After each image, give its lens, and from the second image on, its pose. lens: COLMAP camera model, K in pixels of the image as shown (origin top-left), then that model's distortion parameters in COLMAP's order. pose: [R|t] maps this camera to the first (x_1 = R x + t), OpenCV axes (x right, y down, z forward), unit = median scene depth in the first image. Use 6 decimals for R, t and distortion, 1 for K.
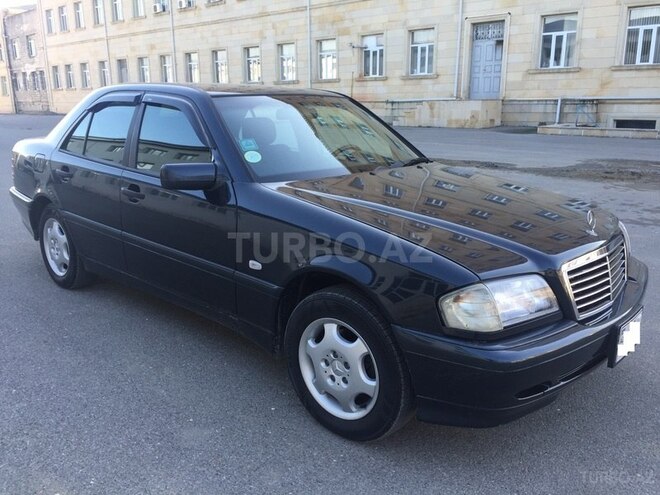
lens RADIAL K [[565.1, 0, 329.1], [0, 565.1, 250.8], [0, 0, 1]] dist [0.081713, -0.105684]
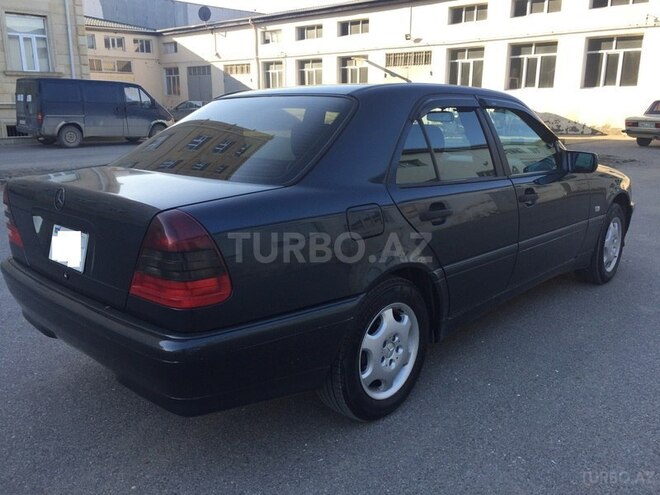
lens RADIAL K [[565.1, 0, 333.6], [0, 565.1, 245.6], [0, 0, 1]] dist [0.081713, -0.105684]
pose [[0.007591, -0.238873, 0.971021, -0.181355], [0.259937, 0.938139, 0.228752, -0.045823], [-0.965596, 0.250668, 0.069213, 0.174233]]
